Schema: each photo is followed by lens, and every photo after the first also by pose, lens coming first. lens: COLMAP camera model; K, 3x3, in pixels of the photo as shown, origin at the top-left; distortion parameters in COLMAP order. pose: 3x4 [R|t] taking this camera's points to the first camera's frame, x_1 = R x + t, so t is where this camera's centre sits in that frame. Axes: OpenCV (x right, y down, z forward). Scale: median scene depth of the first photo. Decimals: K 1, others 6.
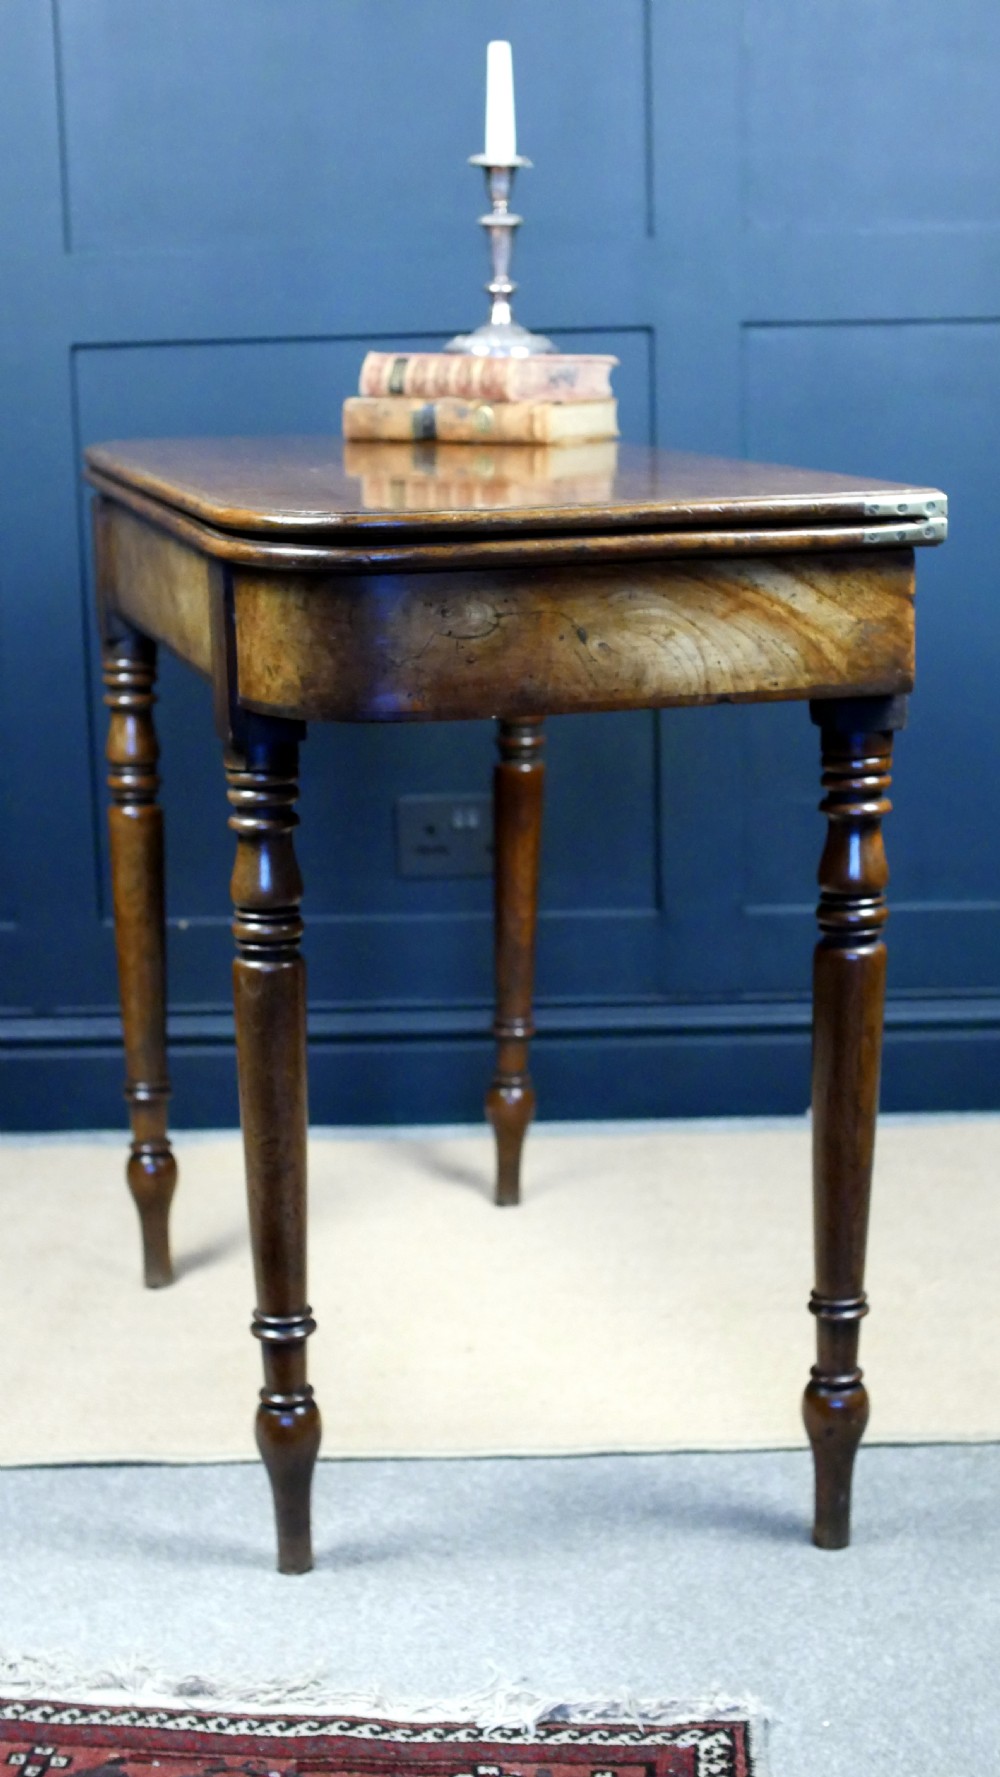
lens RADIAL K [[2808.1, 0, 440.4], [0, 2808.1, 891.0], [0, 0, 1]] dist [-0.157581, 0.111260]
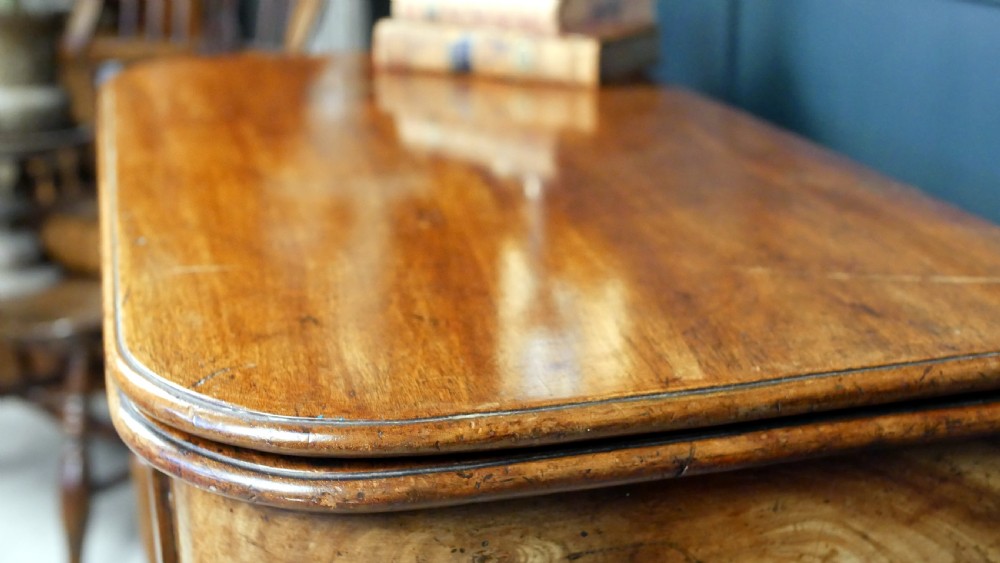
lens RADIAL K [[1540.4, 0, 500.0], [0, 1540.4, 281.5], [0, 0, 1]] dist [-0.200372, -0.003591]
pose [[0.999827, 0.006700, 0.017373, -0.001215], [-0.008058, 0.996817, 0.079310, -0.180885], [-0.016787, -0.079437, 0.996699, 0.651653]]
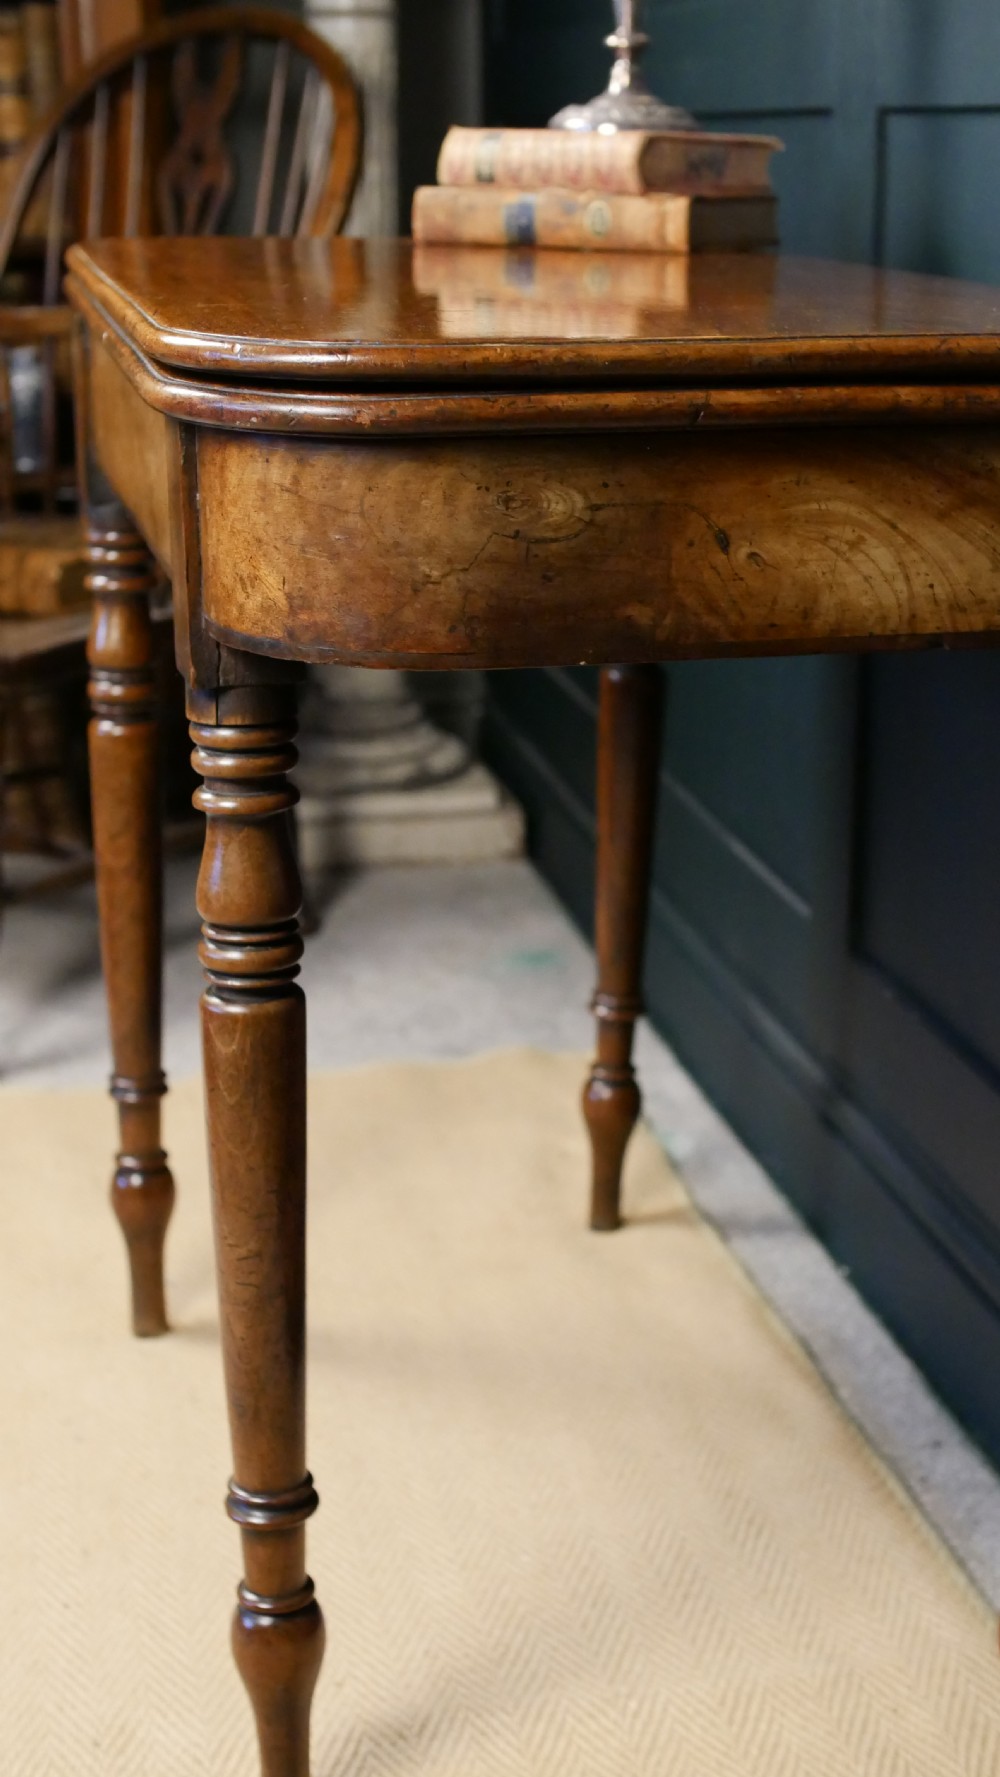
lens RADIAL K [[2737.3, 0, 506.0], [0, 2737.3, 1008.4], [0, 0, 1]] dist [-0.200372, -0.003591]
pose [[0.999346, 0.026677, -0.024405, 0.018622], [-0.023861, 0.993736, 0.109173, -0.050552], [0.027164, -0.108519, 0.993723, 0.359699]]
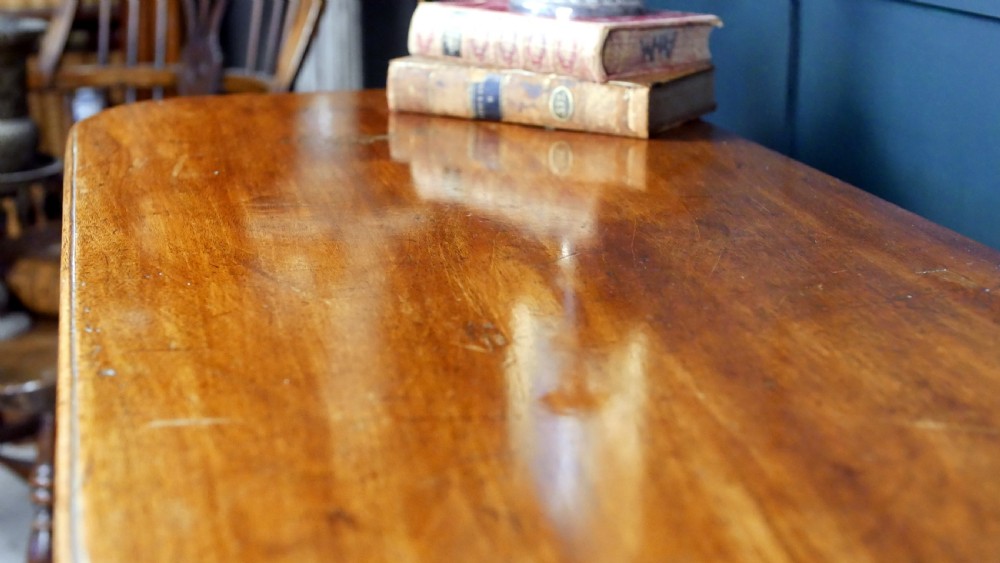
lens RADIAL K [[1540.4, 0, 500.0], [0, 1540.4, 281.5], [0, 0, 1]] dist [-0.200372, -0.003591]
pose [[0.999507, 0.006904, 0.030636, -0.020789], [-0.009163, 0.997200, 0.074219, -0.202044], [-0.030038, -0.074463, 0.996771, 0.754288]]
